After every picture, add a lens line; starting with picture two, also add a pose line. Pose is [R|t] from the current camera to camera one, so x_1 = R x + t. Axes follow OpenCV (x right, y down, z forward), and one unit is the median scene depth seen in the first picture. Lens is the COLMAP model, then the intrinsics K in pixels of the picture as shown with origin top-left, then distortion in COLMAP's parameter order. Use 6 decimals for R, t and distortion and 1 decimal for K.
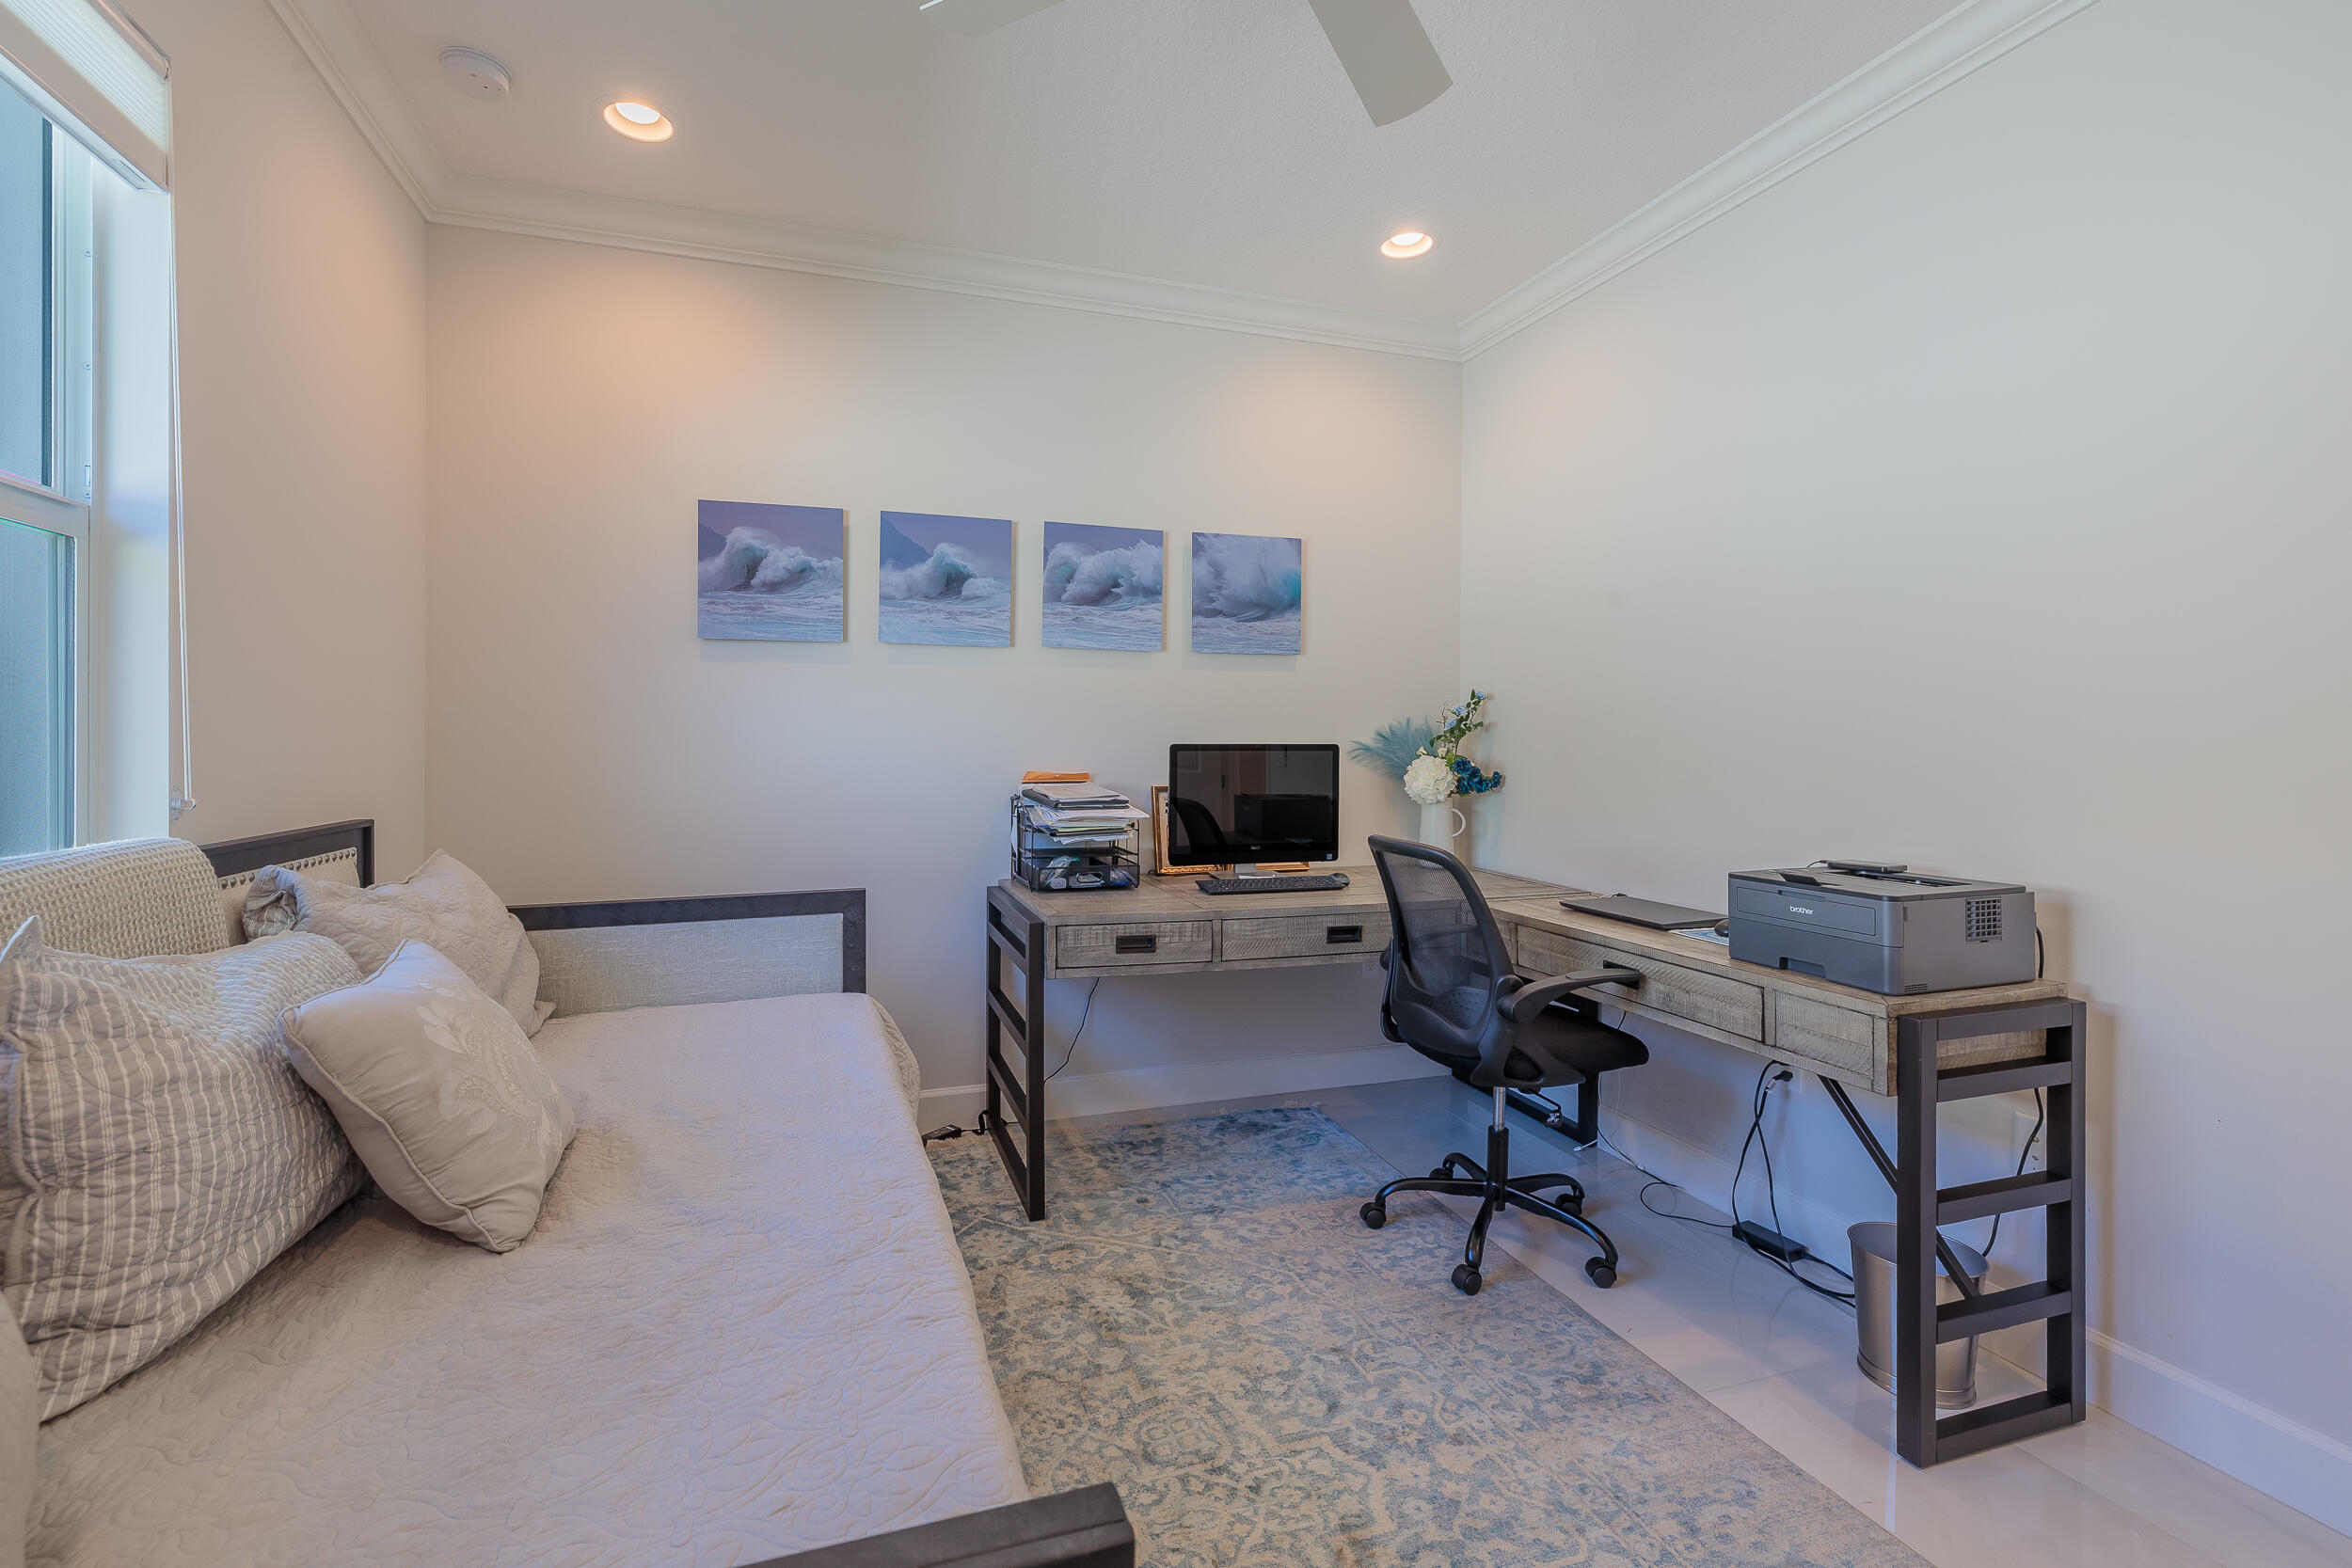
lens RADIAL K [[1006.2, 0, 1172.4], [0, 1006.2, 737.0], [0, 0, 1]] dist [0.000818, -0.000091]
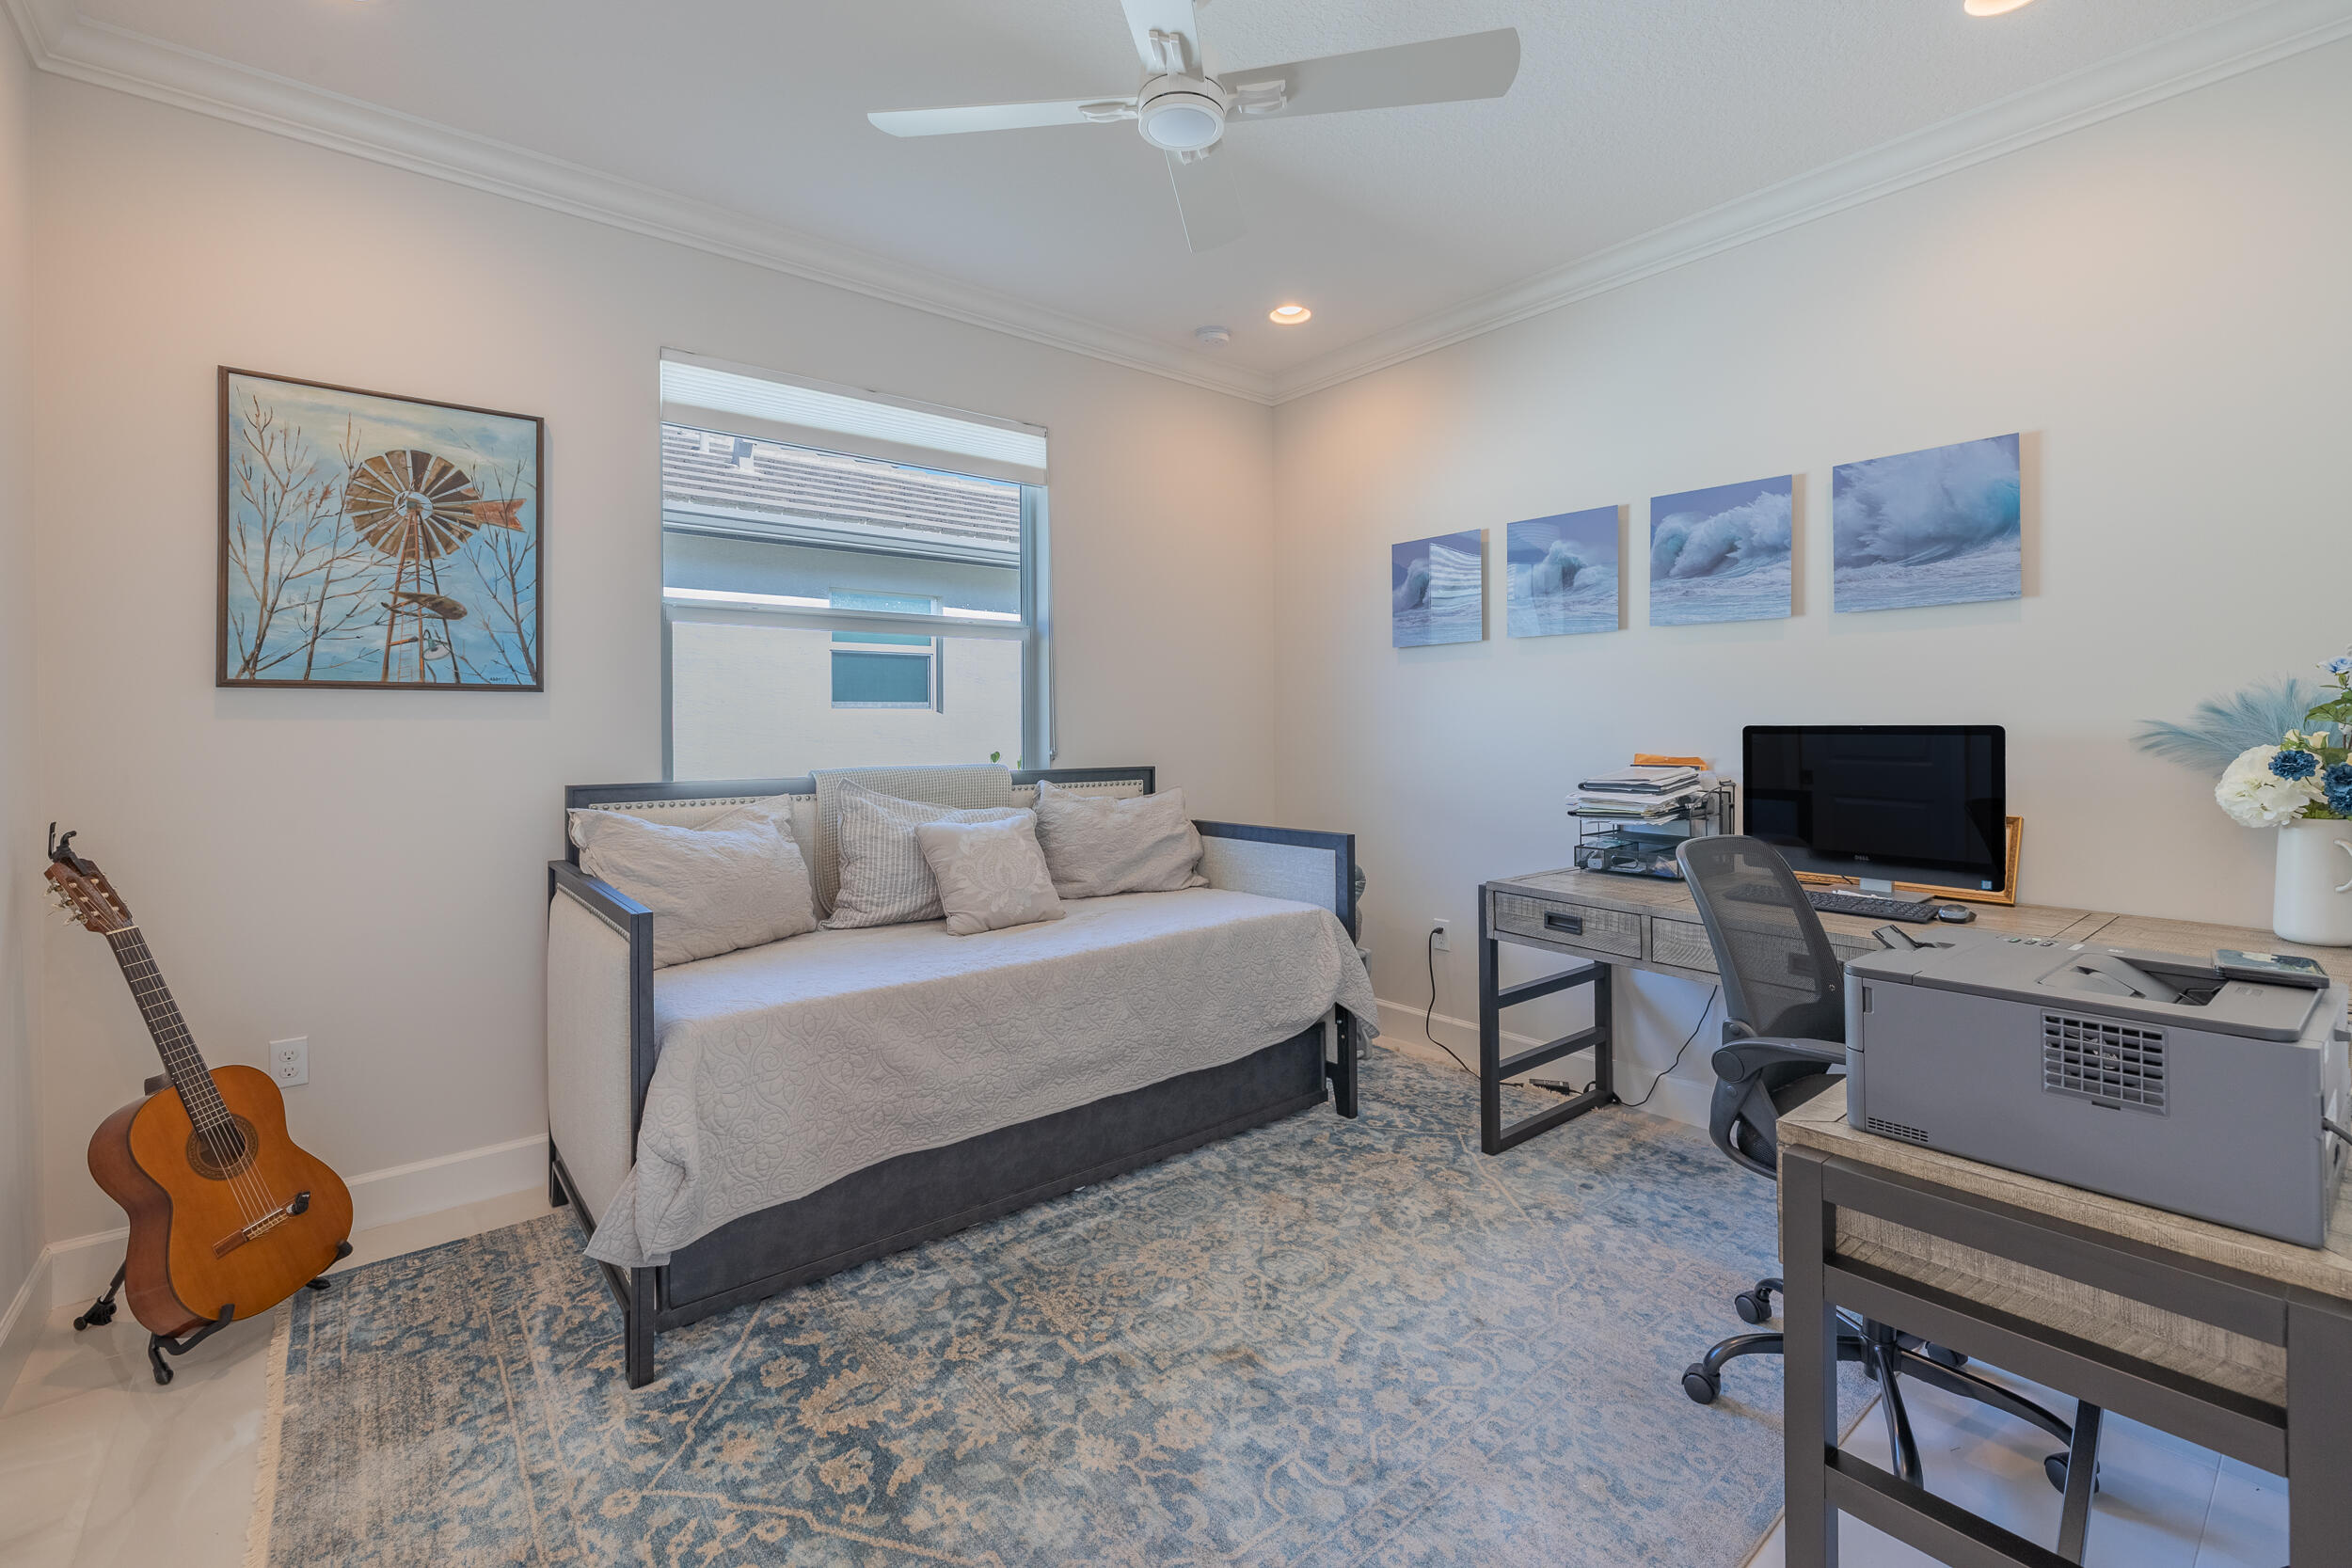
lens RADIAL K [[1031.5, 0, 1173.8], [0, 1031.5, 716.0], [0, 0, 1]] dist [-0.000797, -0.000119]
pose [[0.357496, -0.011072, -0.933849, 0.659066], [0.005503, 0.999937, -0.009748, 0.004422], [0.933898, -0.001654, 0.357535, 0.218450]]
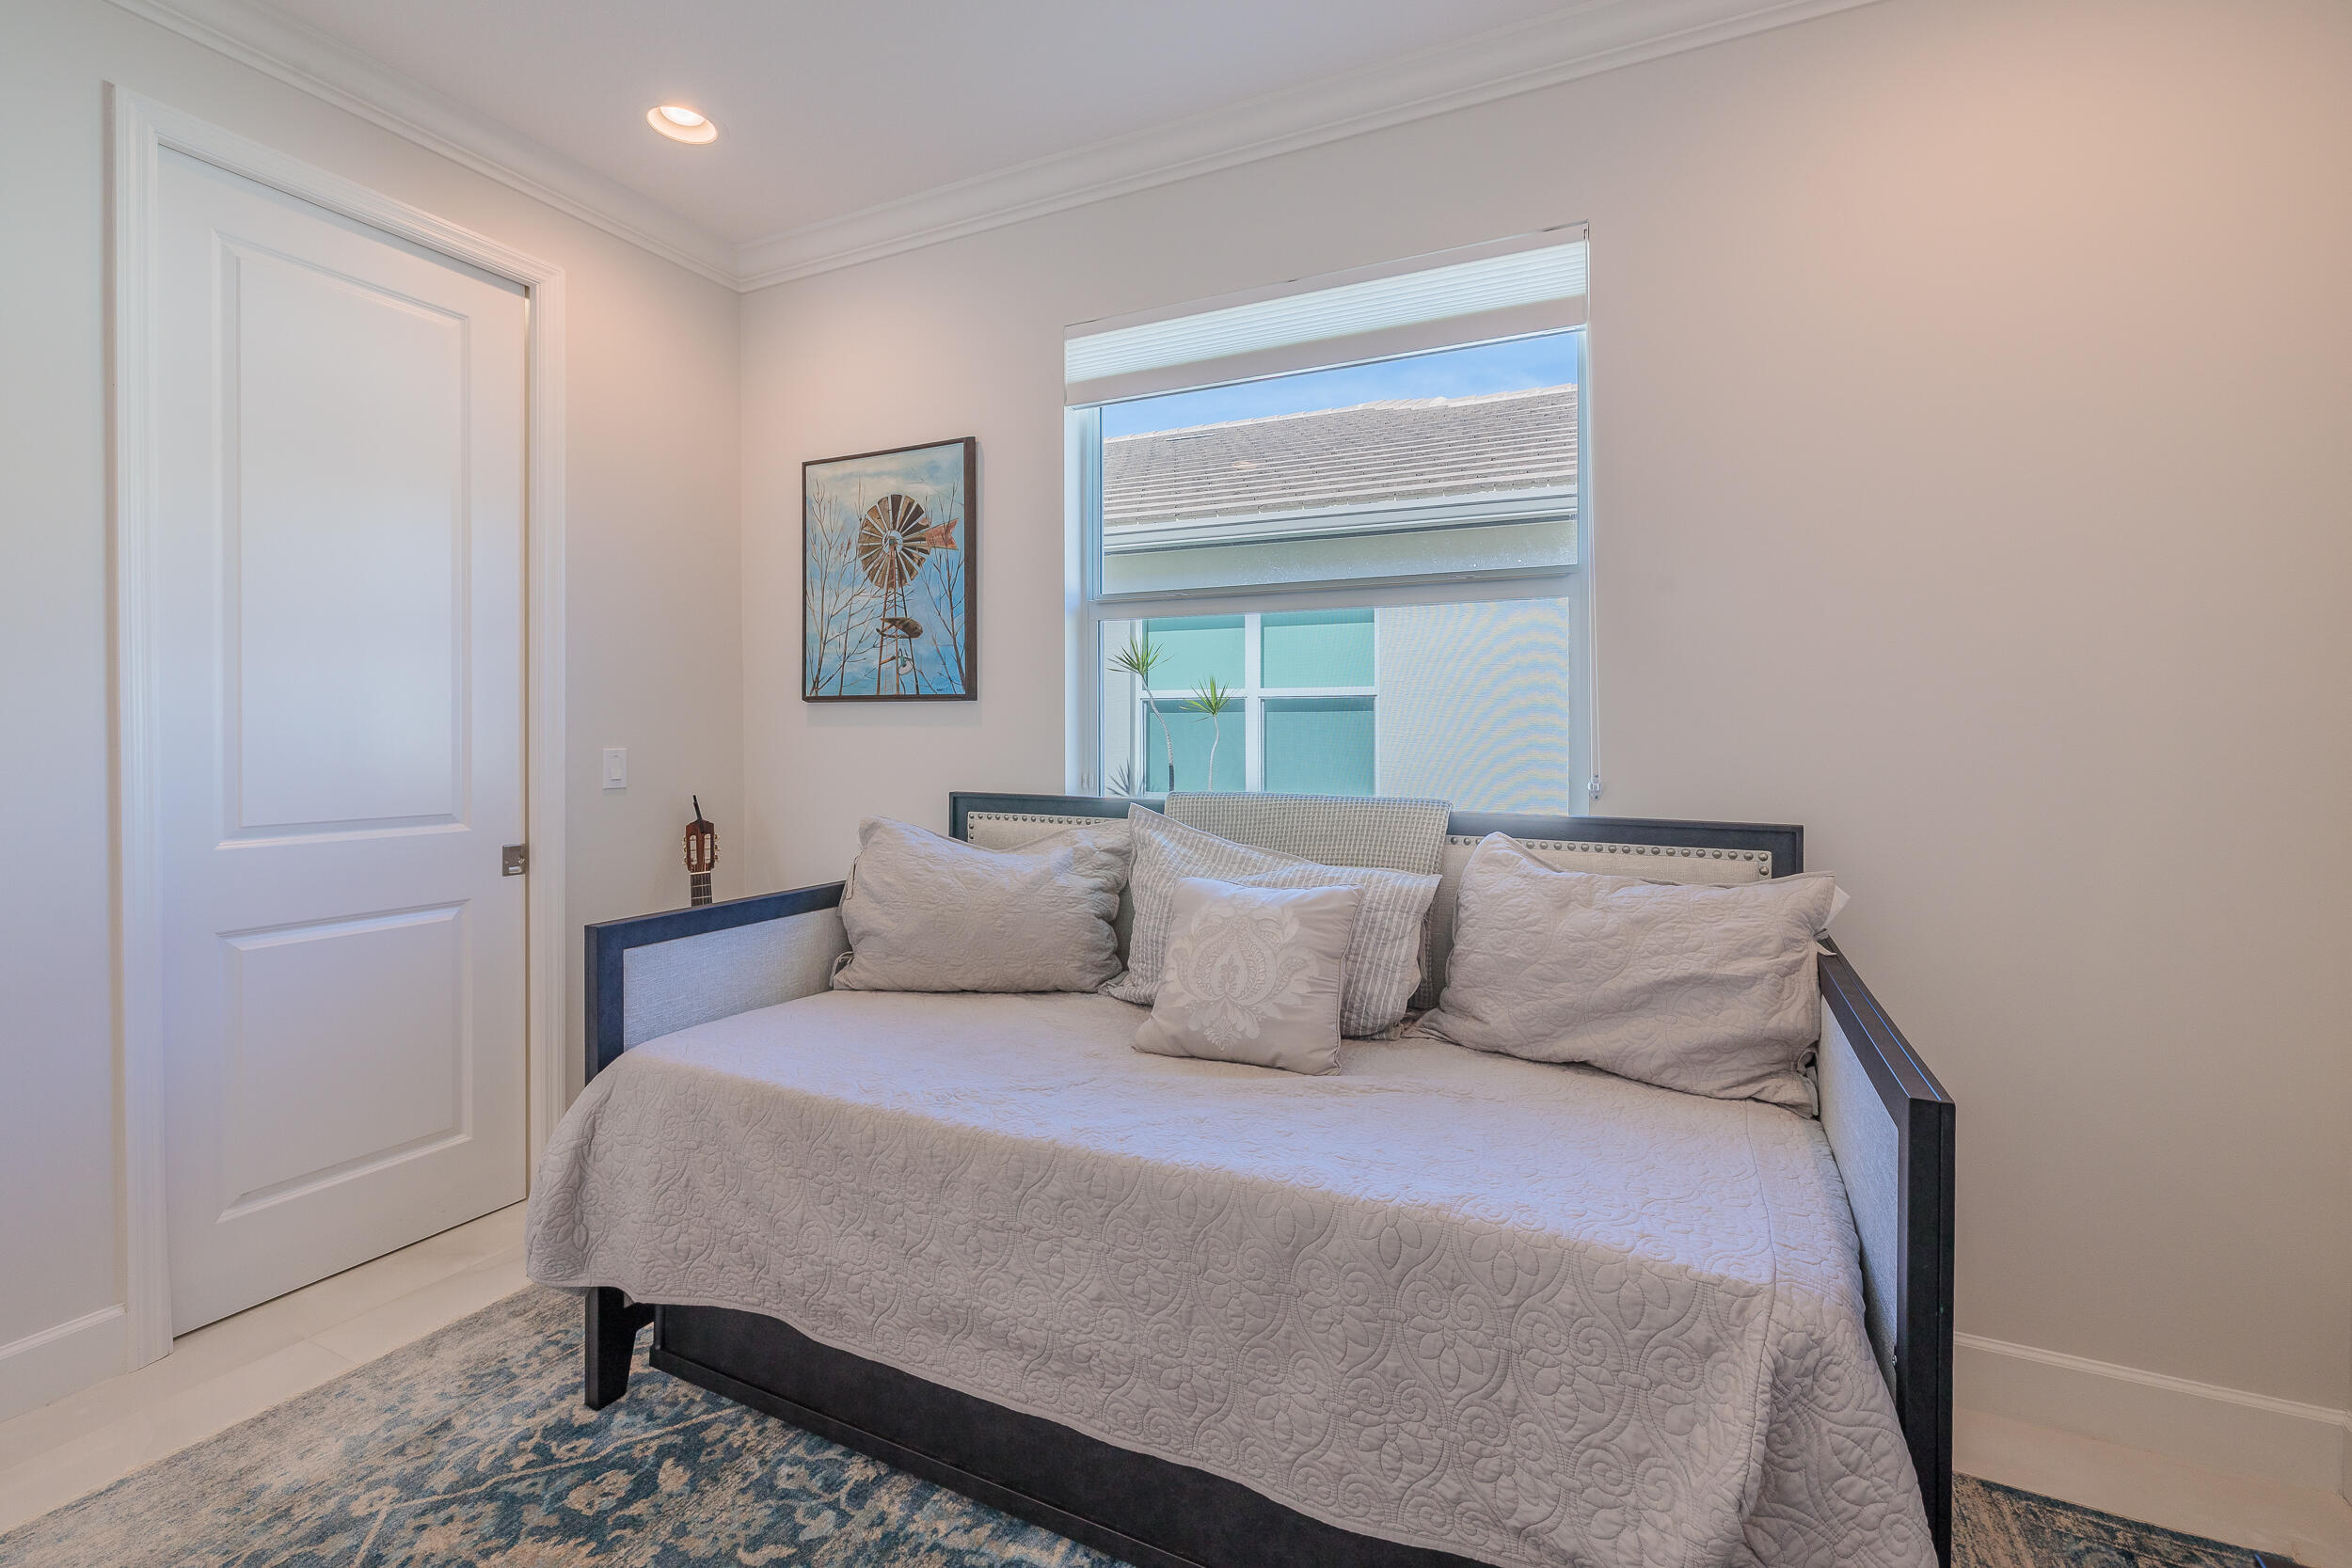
lens RADIAL K [[1006.2, 0, 1172.4], [0, 1006.2, 737.0], [0, 0, 1]] dist [0.000818, -0.000091]
pose [[-0.695952, 0.000293, -0.718088, 0.164951], [-0.003835, 0.999984, 0.004125, 0.000459], [0.718078, 0.005625, -0.695940, 0.780554]]
